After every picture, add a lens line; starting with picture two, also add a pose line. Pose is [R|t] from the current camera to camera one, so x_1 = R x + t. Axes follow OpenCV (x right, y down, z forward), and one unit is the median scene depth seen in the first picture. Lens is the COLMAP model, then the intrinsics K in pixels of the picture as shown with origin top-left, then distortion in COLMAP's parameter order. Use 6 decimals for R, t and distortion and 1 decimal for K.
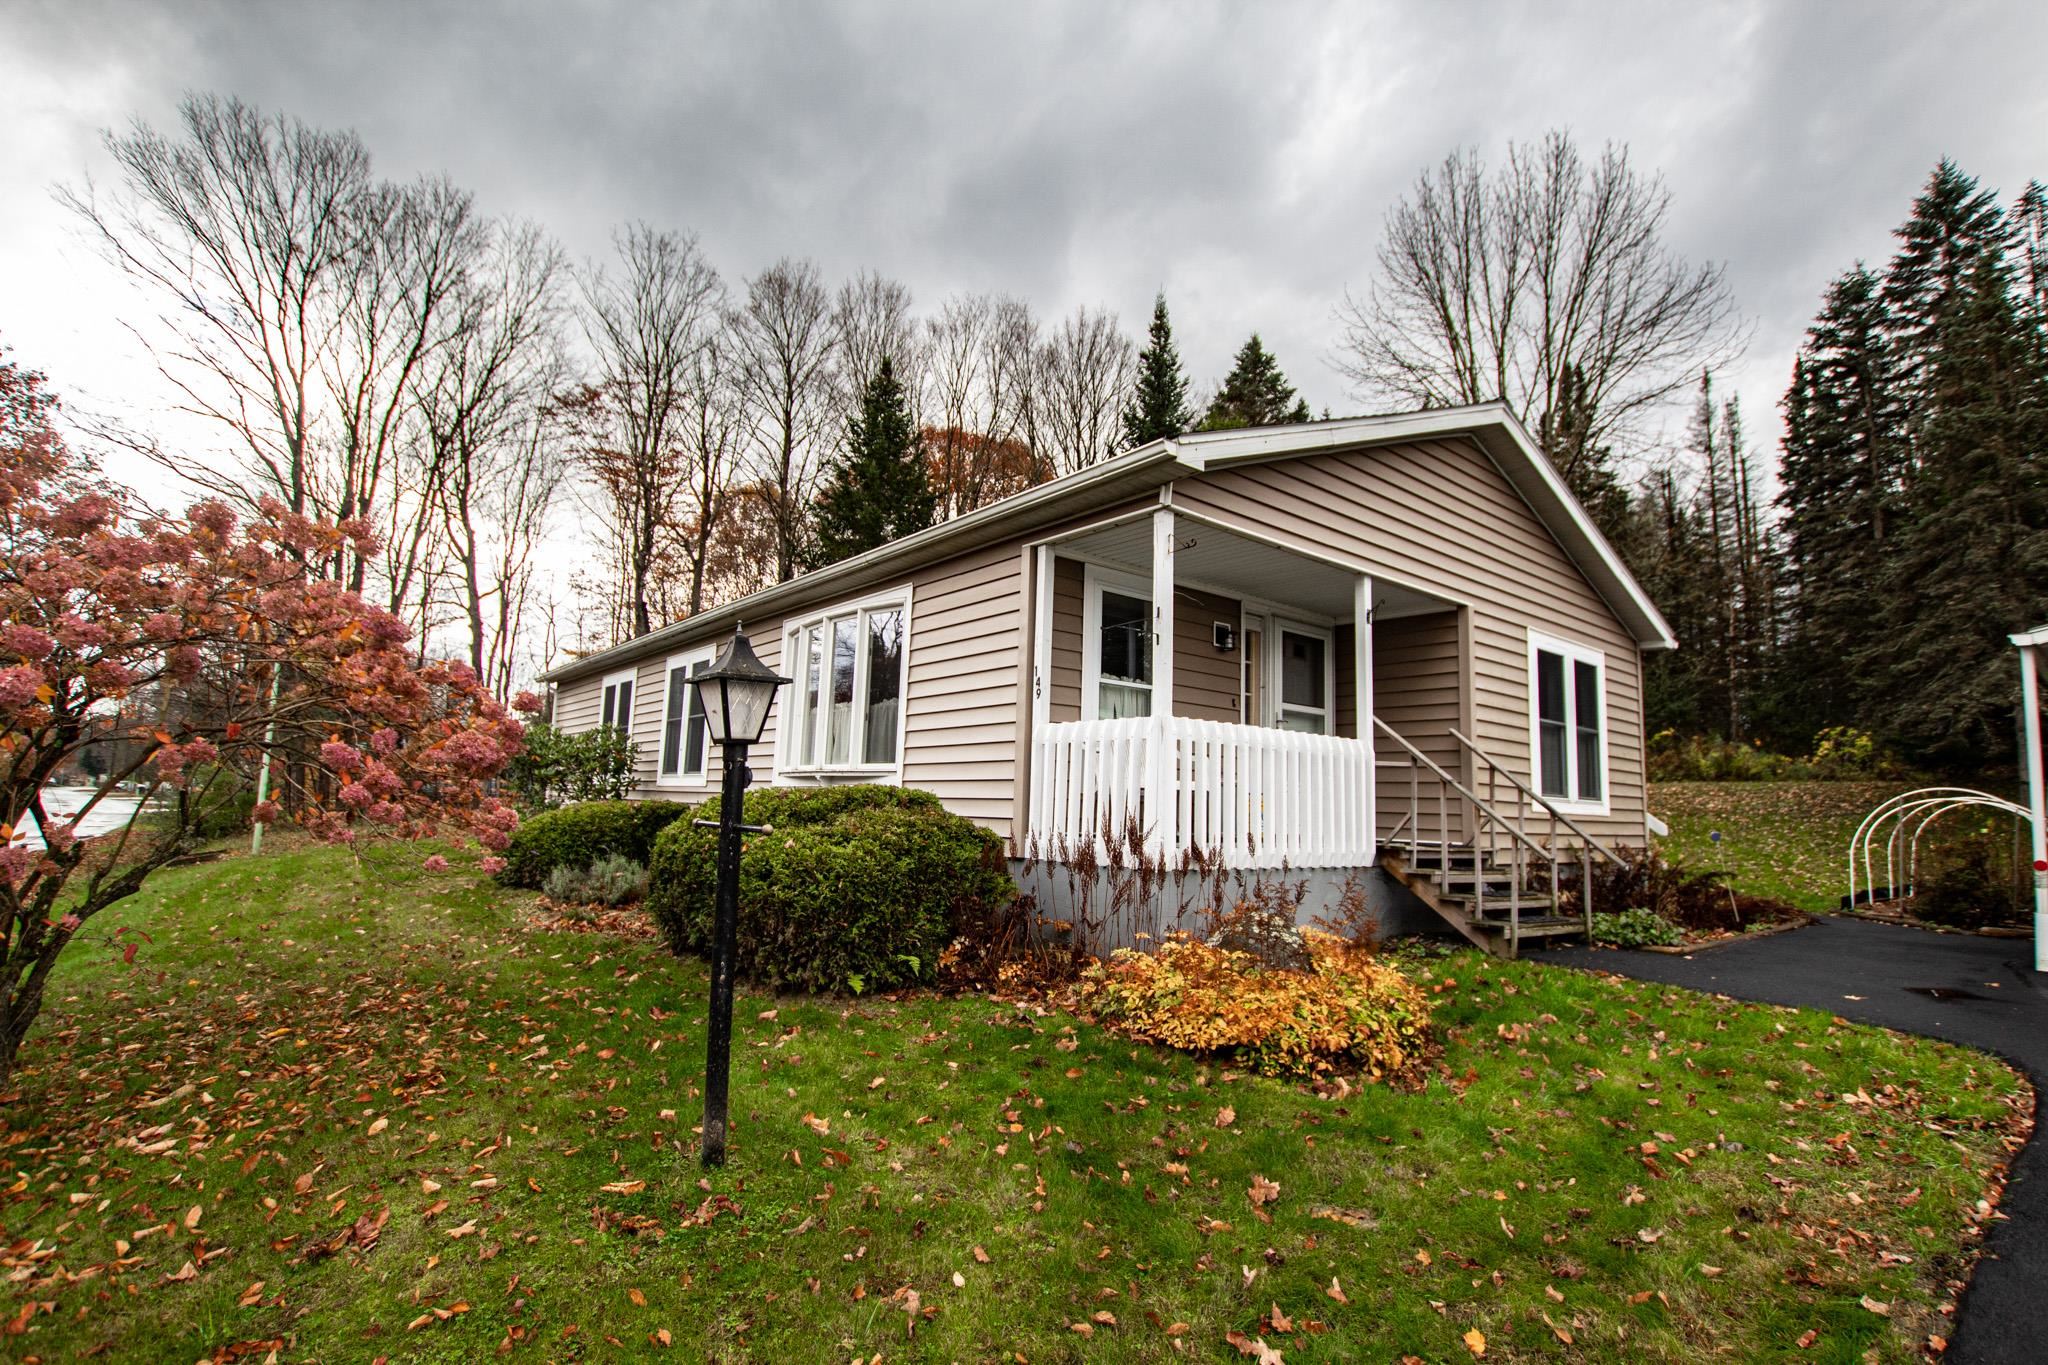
lens RADIAL K [[970.0, 0, 1036.7], [0, 970.0, 693.5], [0, 0, 1]] dist [-0.020232, 0.000108]
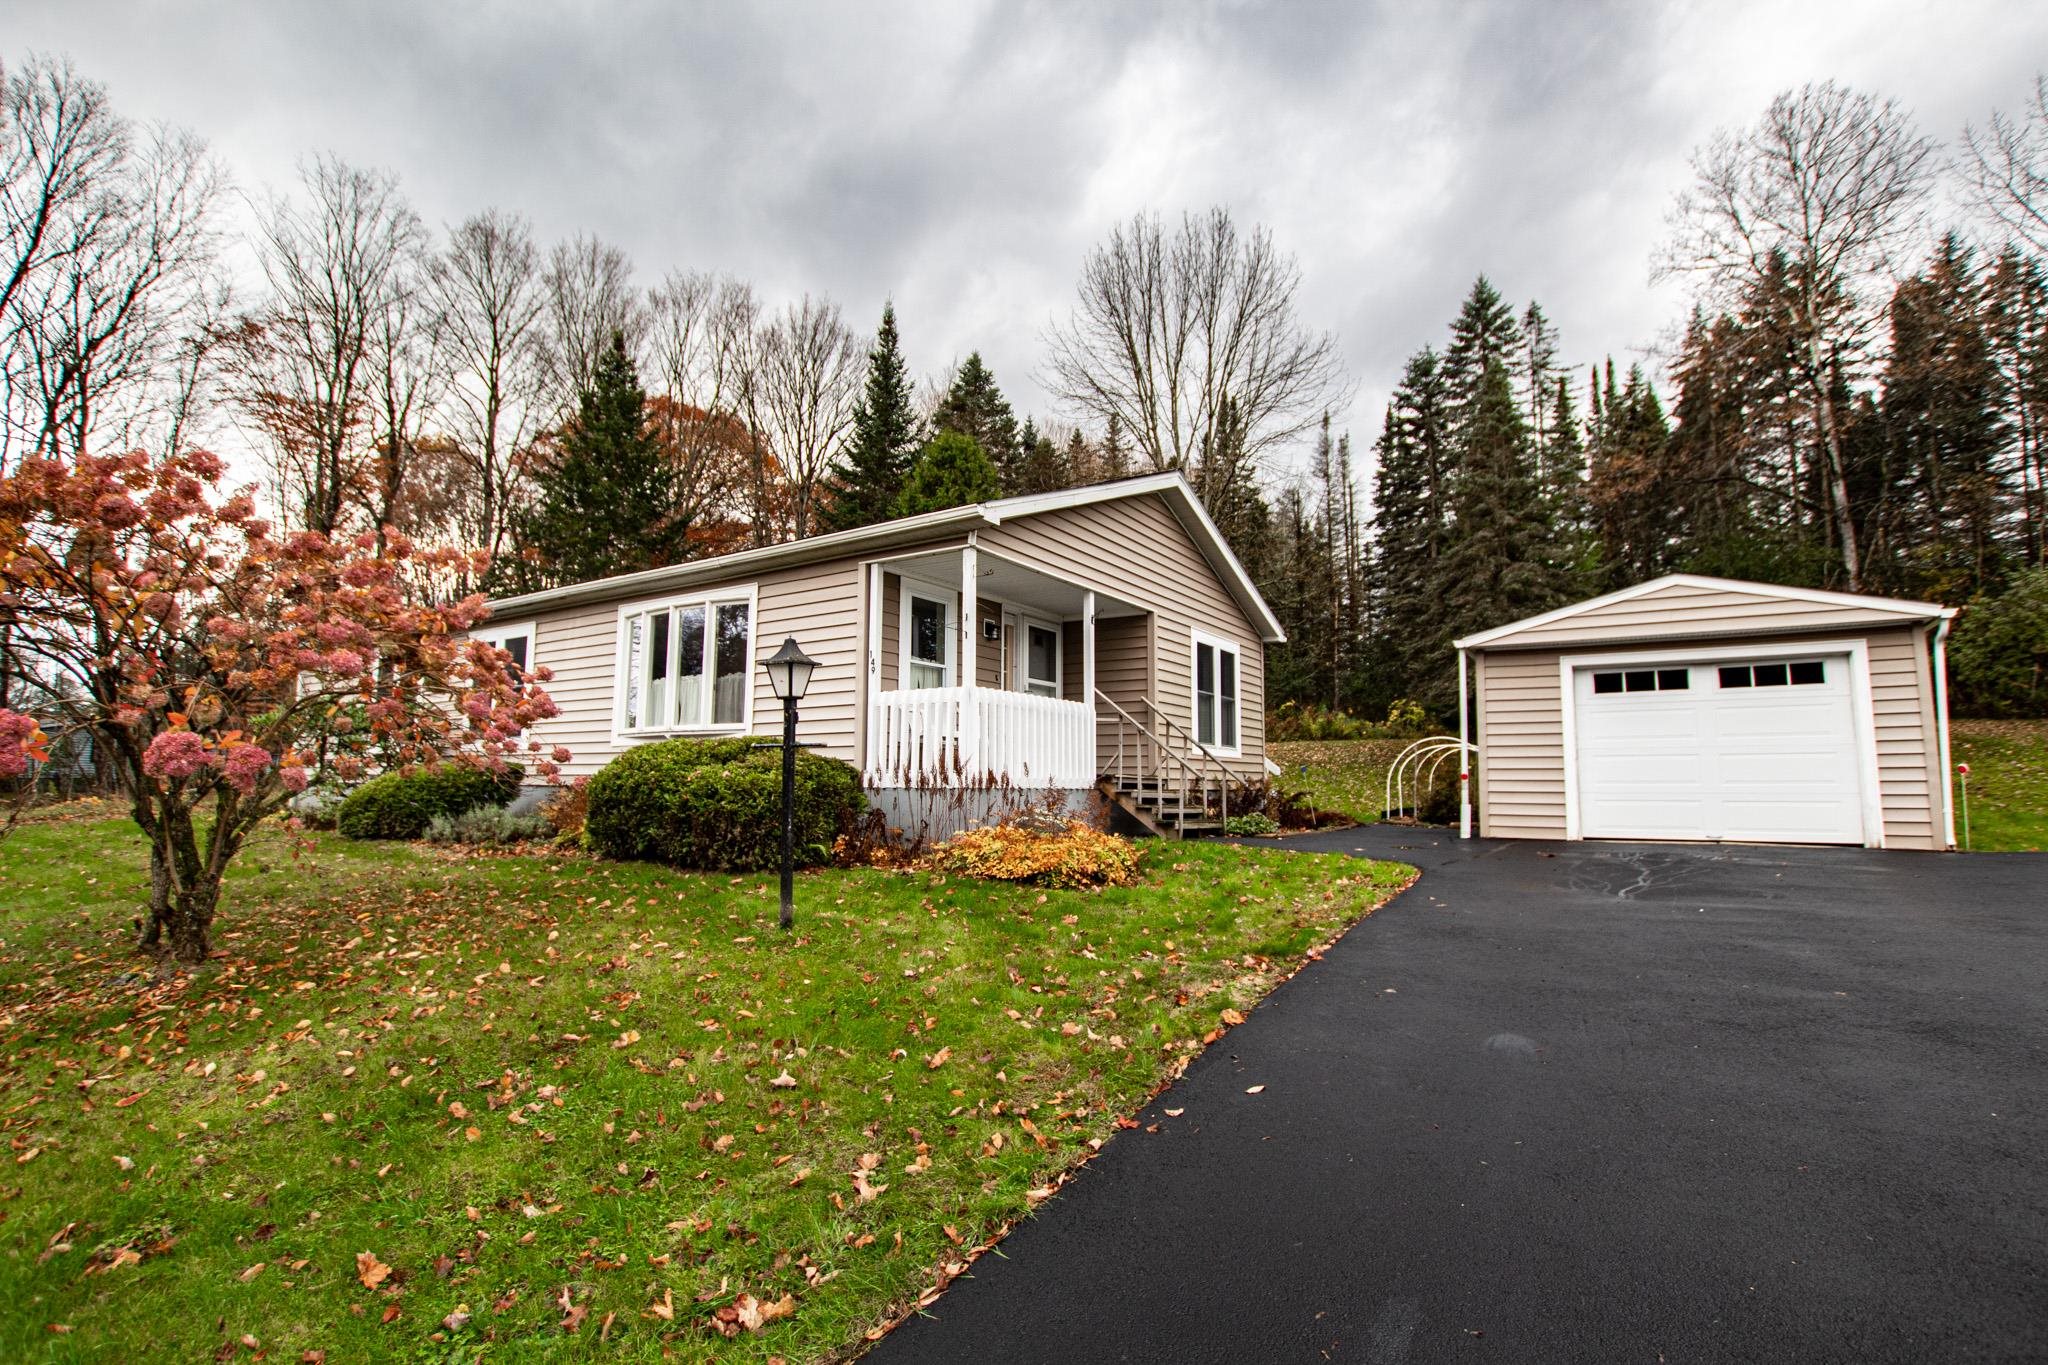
lens RADIAL K [[970.0, 0, 1036.7], [0, 970.0, 693.5], [0, 0, 1]] dist [-0.020232, 0.000108]
pose [[0.951000, 0.001931, 0.309186, -0.059146], [-0.010048, 0.999645, 0.024662, -0.000976], [-0.309028, -0.026561, 0.950682, -0.115347]]
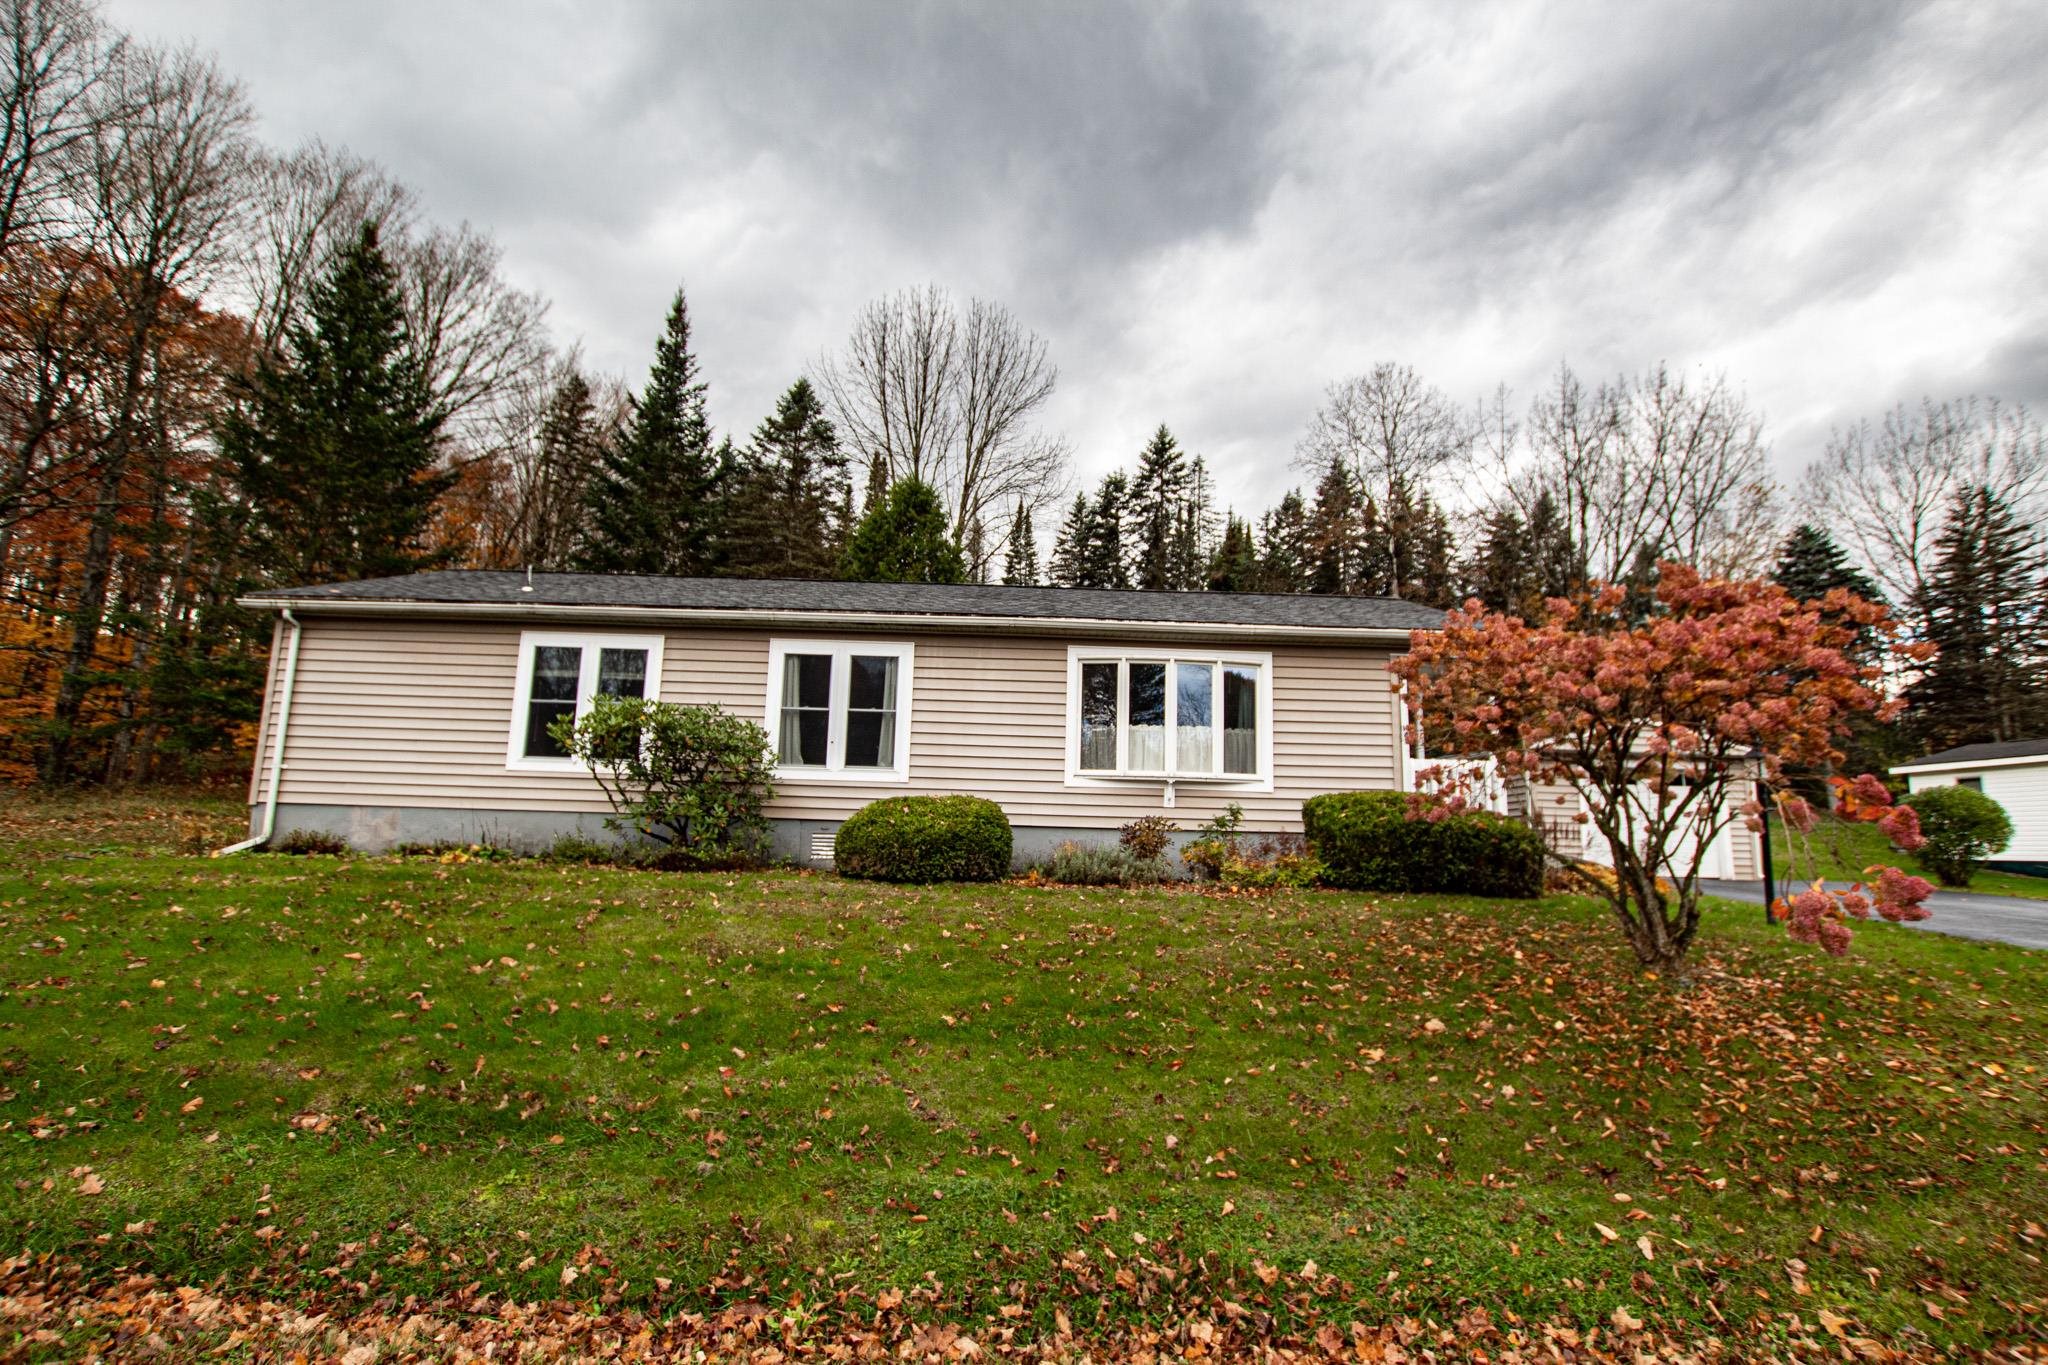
lens RADIAL K [[970.0, 0, 1036.7], [0, 970.0, 693.5], [0, 0, 1]] dist [-0.020232, 0.000108]
pose [[0.618421, 0.109265, 0.778214, -0.444271], [-0.104622, 0.992919, -0.056271, 0.020685], [-0.778852, -0.046620, 0.625473, 0.101408]]
